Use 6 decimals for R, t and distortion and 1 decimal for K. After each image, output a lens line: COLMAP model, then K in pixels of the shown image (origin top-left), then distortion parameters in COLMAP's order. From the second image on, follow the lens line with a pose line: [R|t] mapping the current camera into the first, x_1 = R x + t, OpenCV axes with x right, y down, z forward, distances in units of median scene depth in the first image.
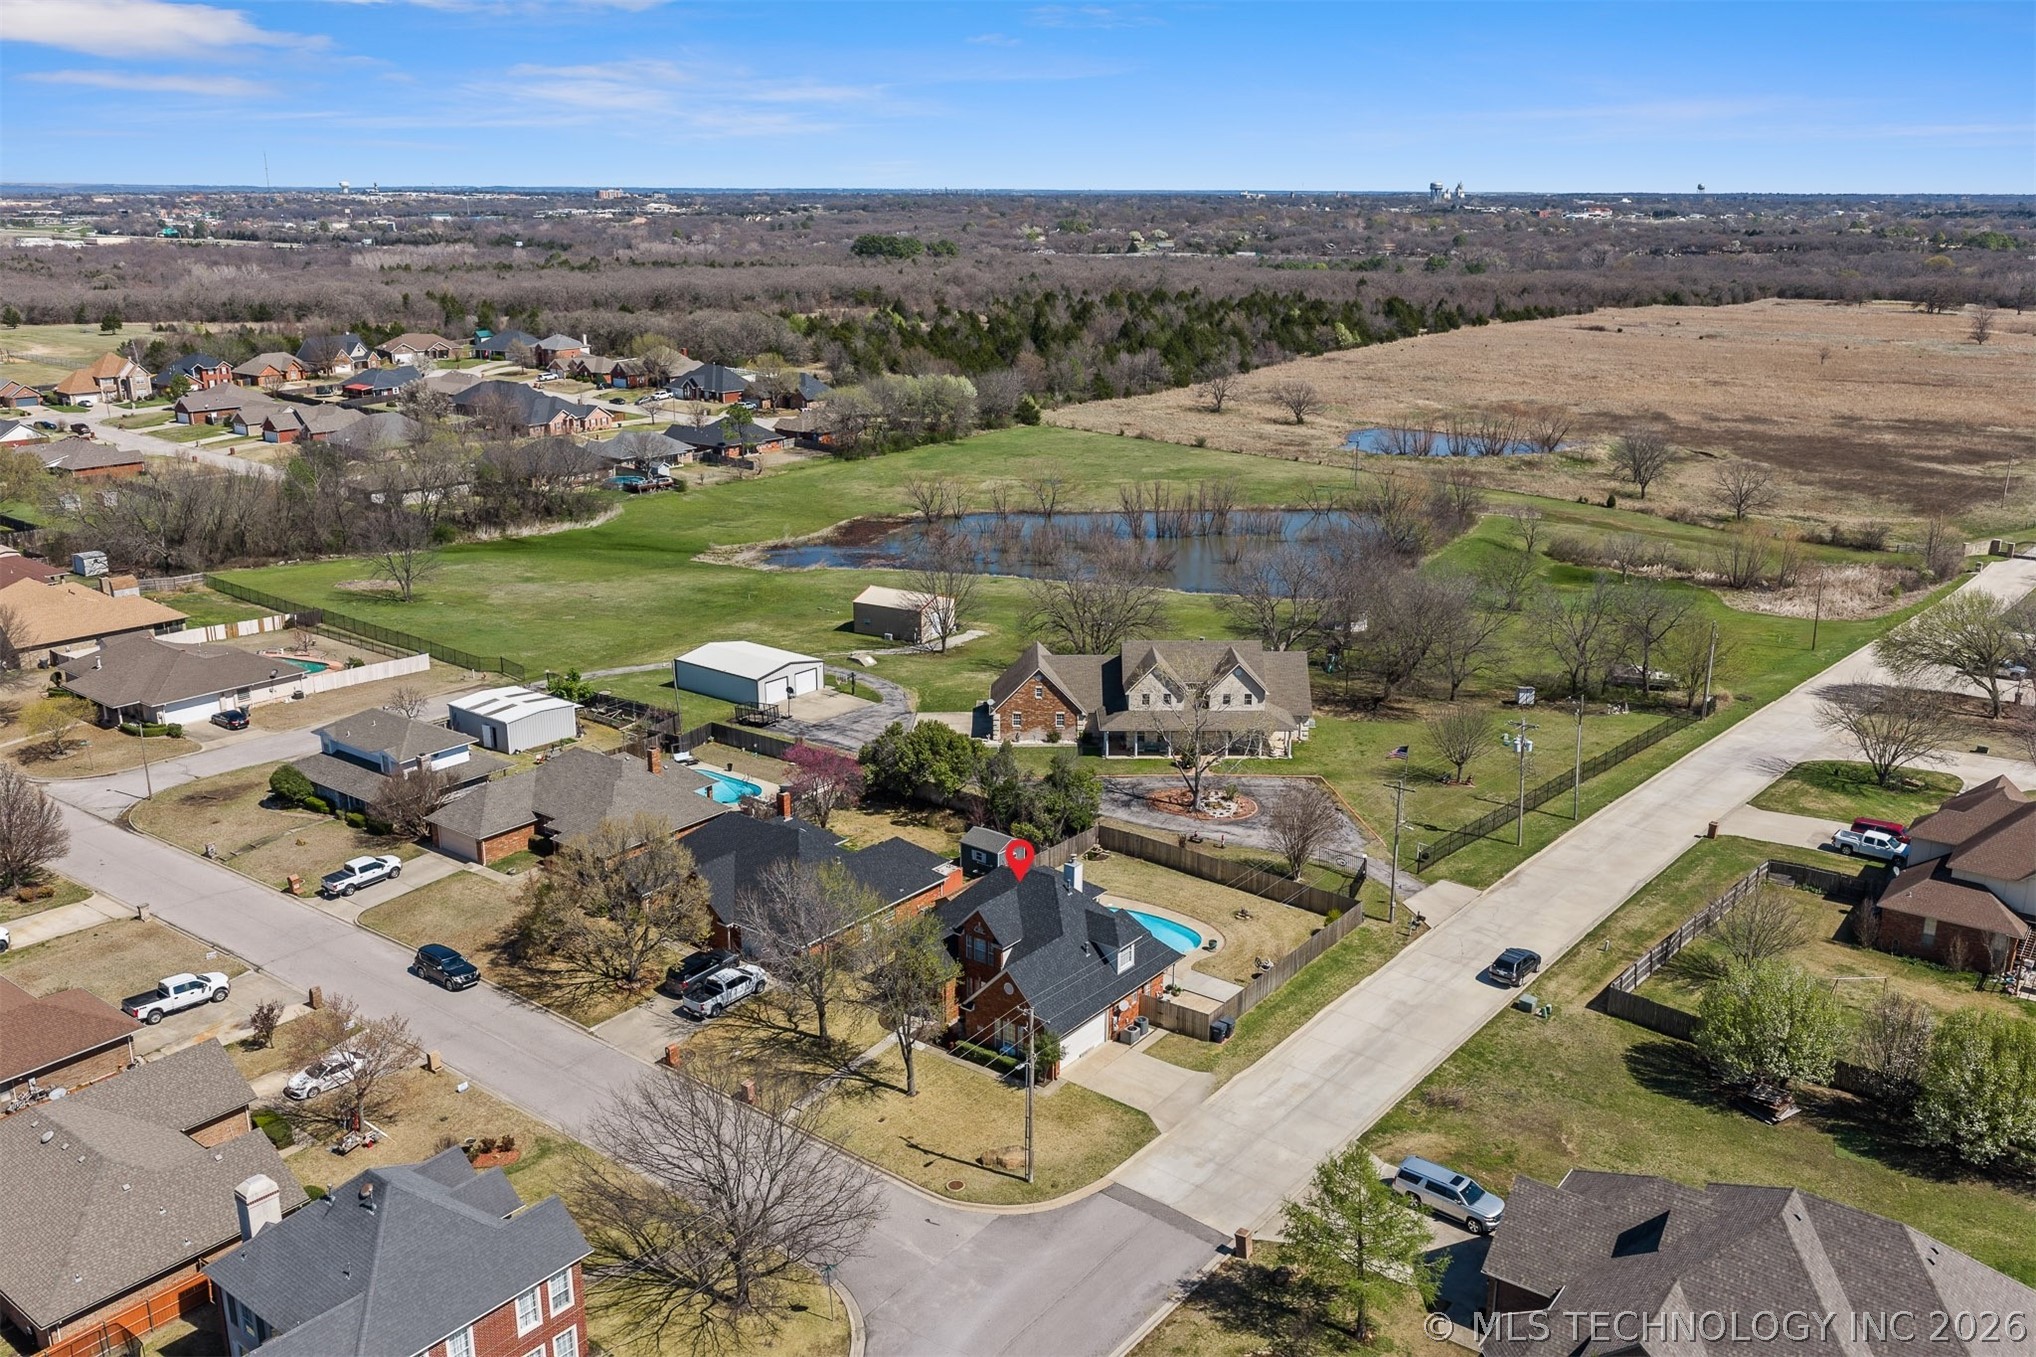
lens RADIAL K [[1691.4, 0, 1014.4], [0, 1691.4, 631.5], [0, 0, 1]] dist [0.008938, -0.020305]
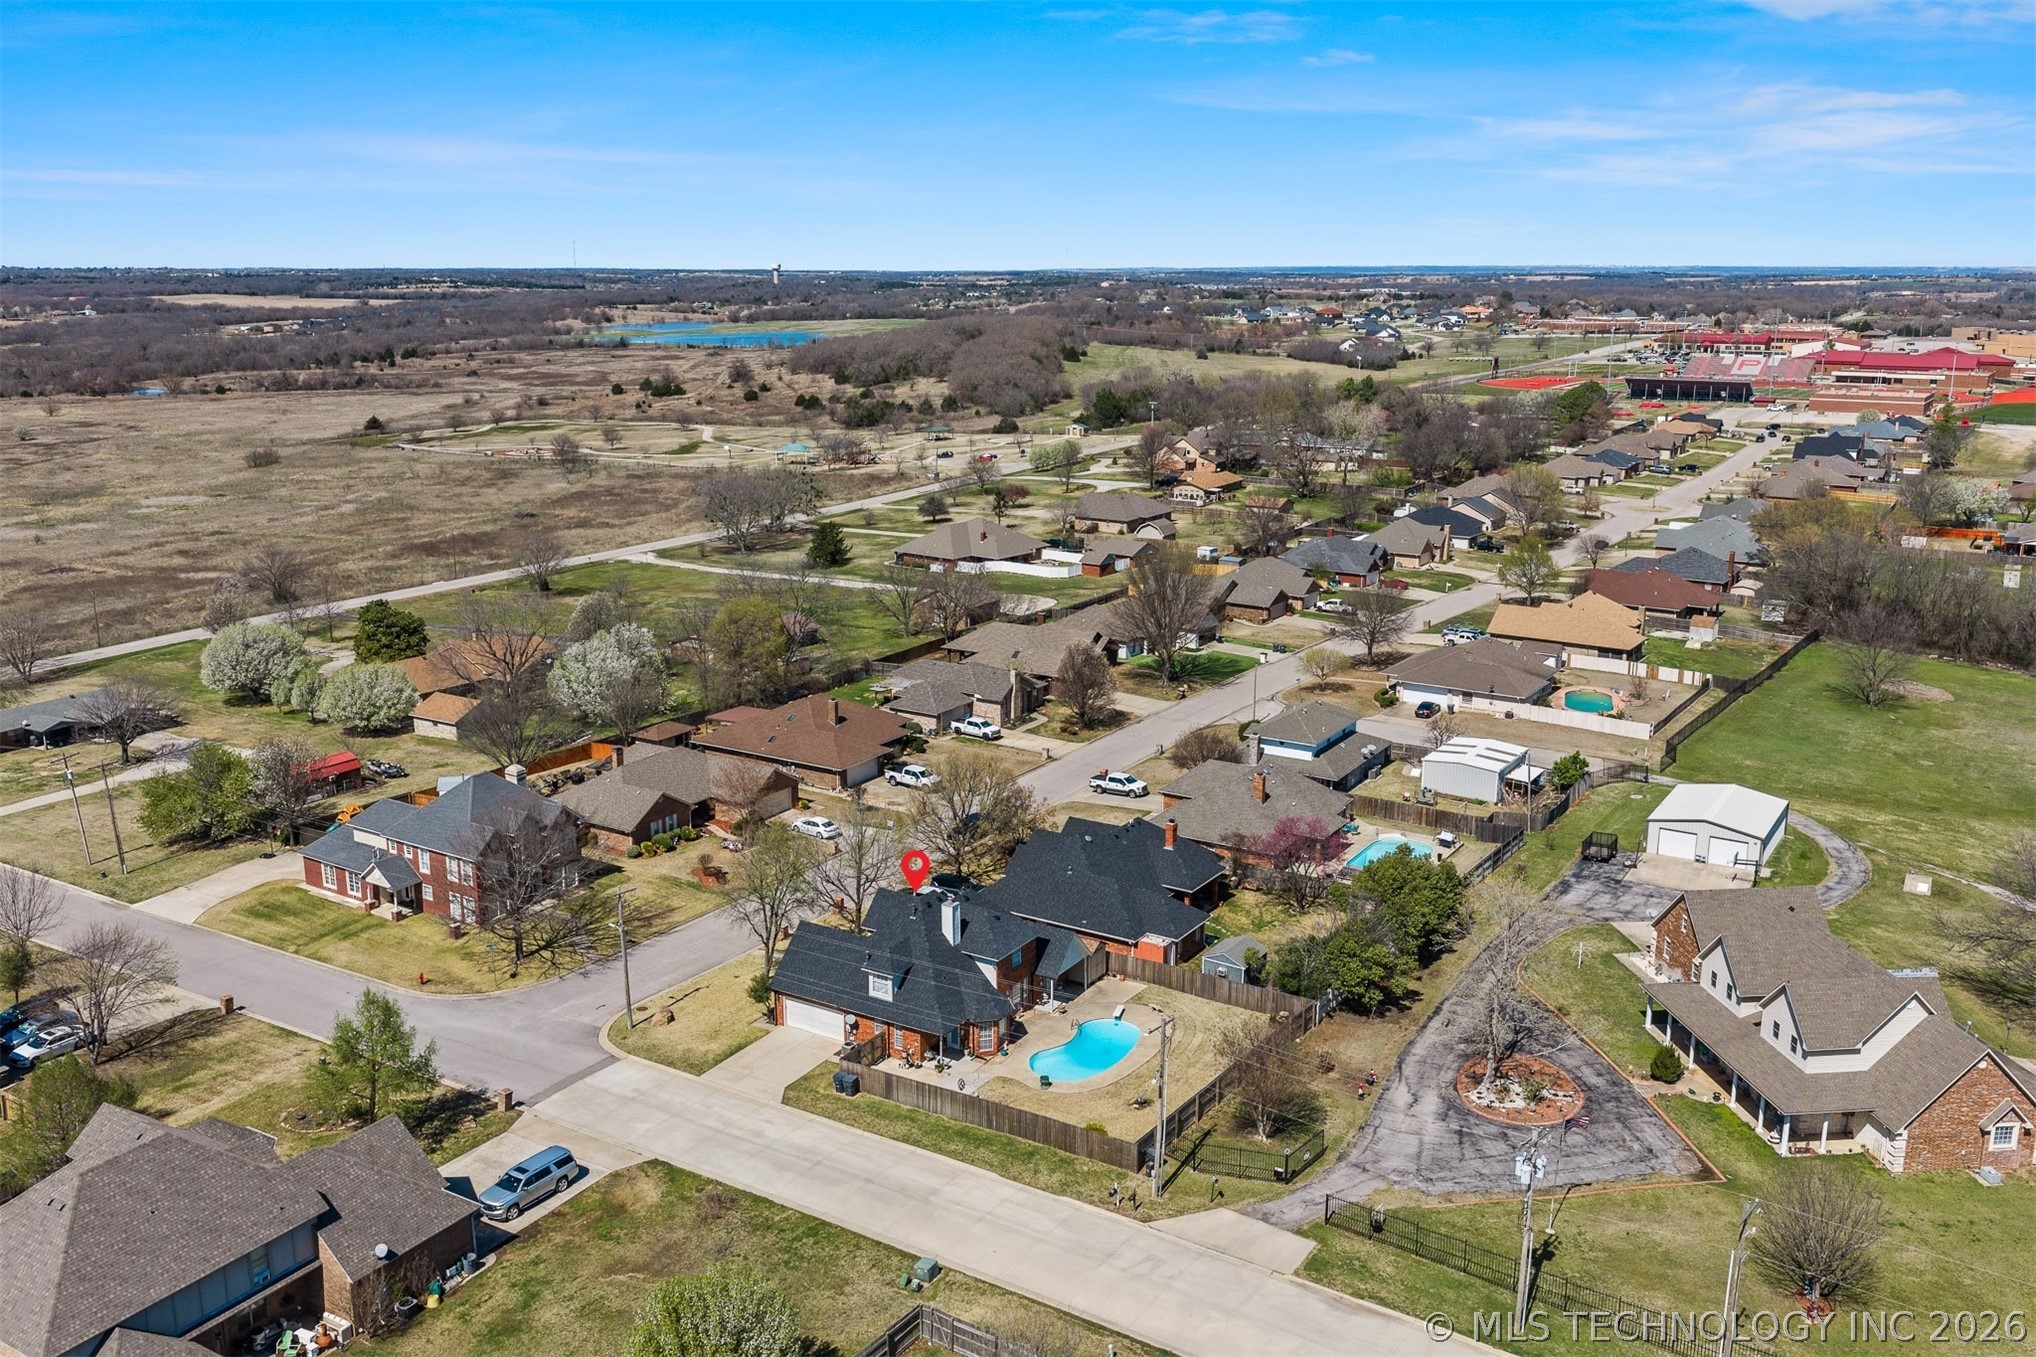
lens RADIAL K [[1691.4, 0, 1014.4], [0, 1691.4, 631.5], [0, 0, 1]] dist [0.008938, -0.020305]
pose [[0.107279, 0.210006, -0.971797, 0.642599], [-0.256377, 0.950225, 0.177043, -0.135139], [0.960605, 0.230153, 0.155780, 0.539929]]
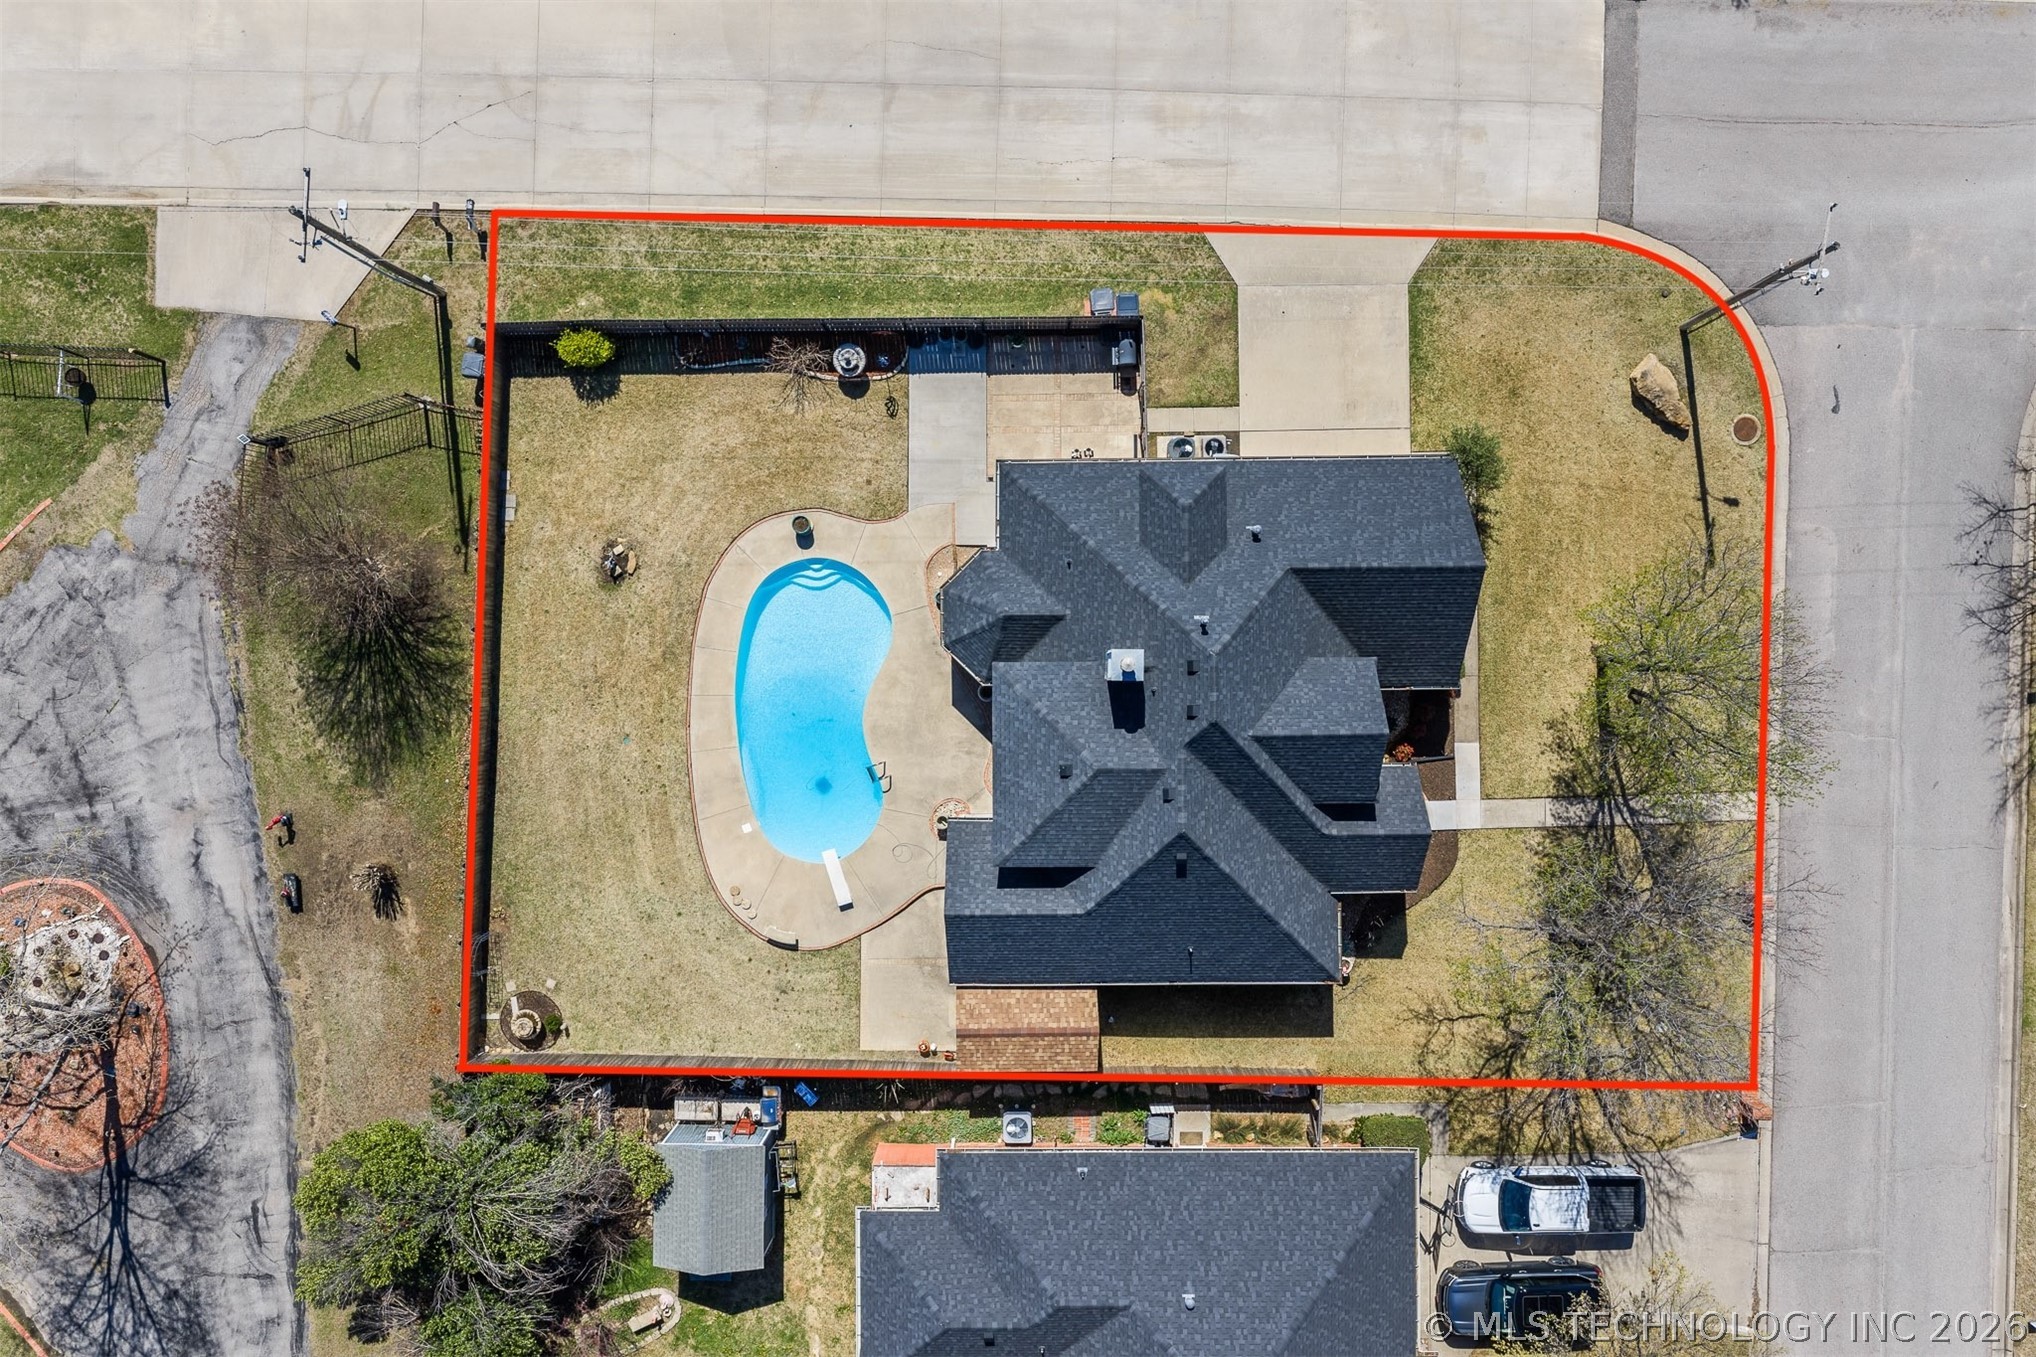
lens RADIAL K [[1691.4, 0, 1014.4], [0, 1691.4, 631.5], [0, 0, 1]] dist [0.008938, -0.020305]
pose [[-0.627582, -0.778278, -0.020572, 0.046554], [0.198741, -0.185695, 0.962299, -0.177024], [-0.752757, 0.599833, 0.271215, 0.580100]]
